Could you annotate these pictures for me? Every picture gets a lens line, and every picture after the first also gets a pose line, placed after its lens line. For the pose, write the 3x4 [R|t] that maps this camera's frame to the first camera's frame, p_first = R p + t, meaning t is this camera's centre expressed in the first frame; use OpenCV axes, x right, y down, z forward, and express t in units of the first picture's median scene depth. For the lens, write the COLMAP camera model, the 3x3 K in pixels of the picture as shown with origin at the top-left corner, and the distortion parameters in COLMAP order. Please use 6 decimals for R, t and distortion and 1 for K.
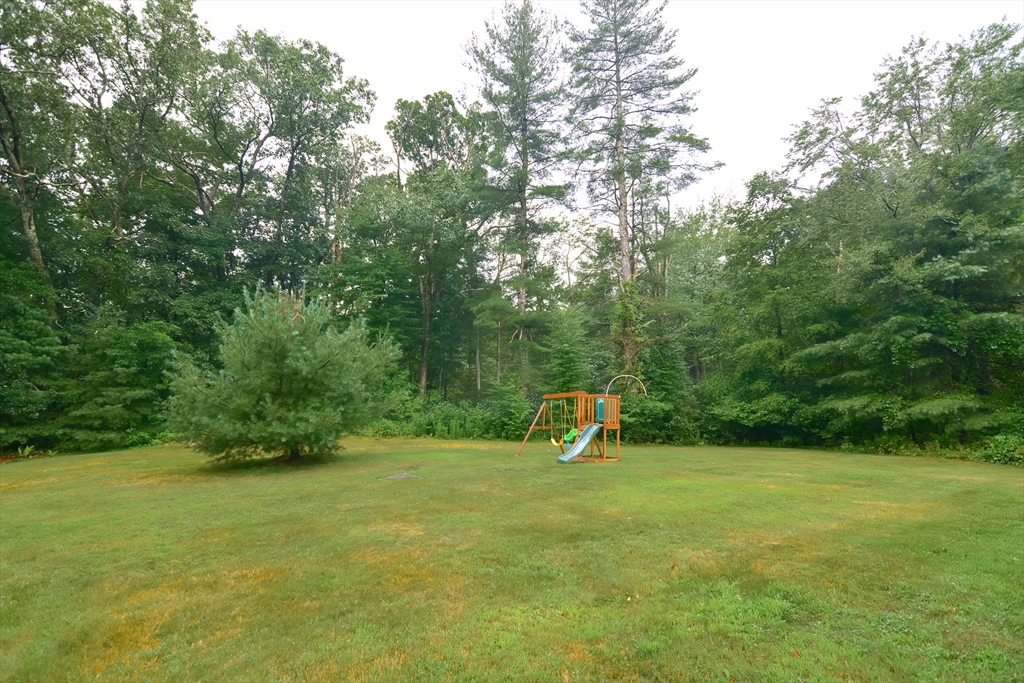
lens RADIAL K [[489.4, 0, 516.0], [0, 489.4, 343.6], [0, 0, 1]] dist [-0.004184, -0.000491]
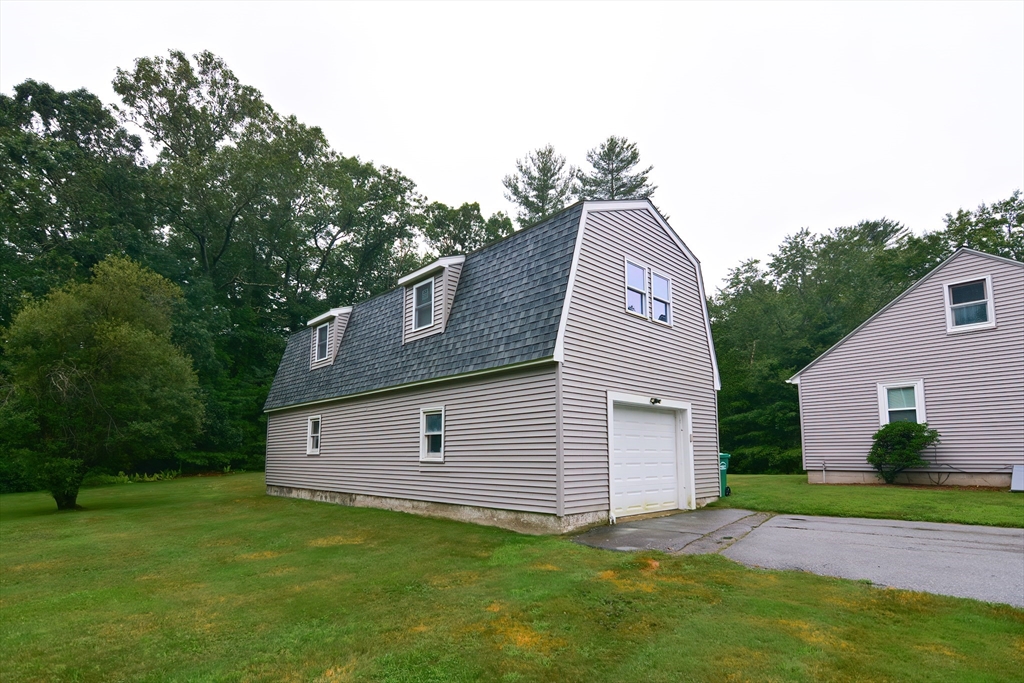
lens RADIAL K [[498.9, 0, 512.5], [0, 498.9, 409.8], [0, 0, 1]] dist [0.002447, -0.009693]
pose [[0.989646, 0.036773, 0.138737, -0.357820], [-0.042135, 0.998466, 0.035912, -0.042624], [-0.137204, -0.041386, 0.989678, -0.551963]]
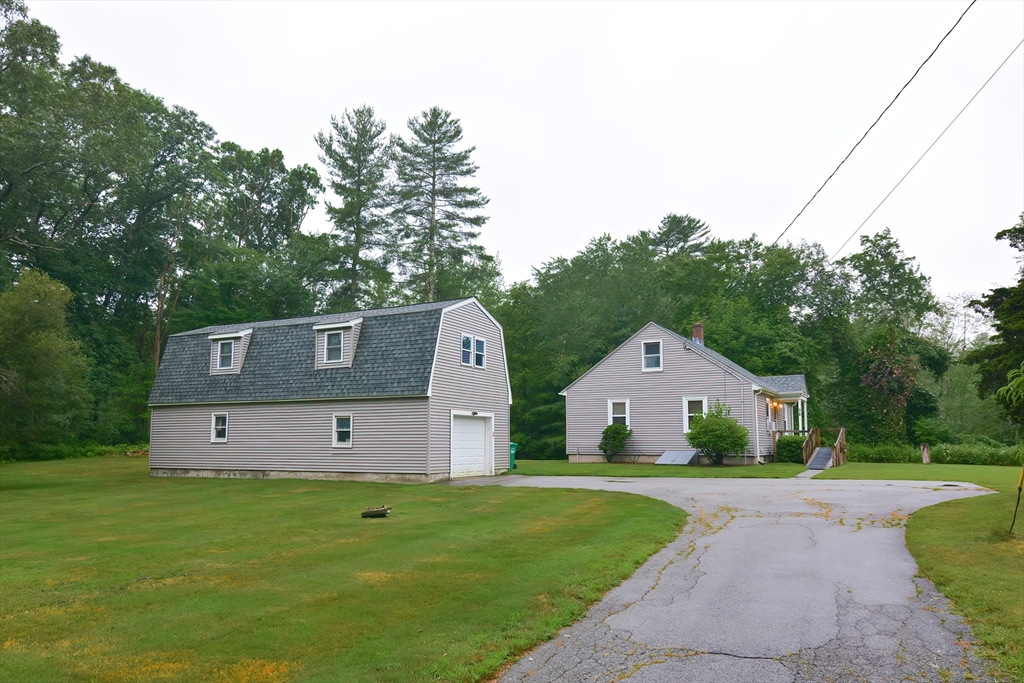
lens RADIAL K [[692.0, 0, 506.0], [0, 692.0, 345.8], [0, 0, 1]] dist [-0.004337, -0.000522]
pose [[0.885632, 0.092454, 0.455091, -0.615679], [-0.085861, 0.995686, -0.035187, -0.107202], [-0.456381, -0.007912, 0.889749, -1.086149]]
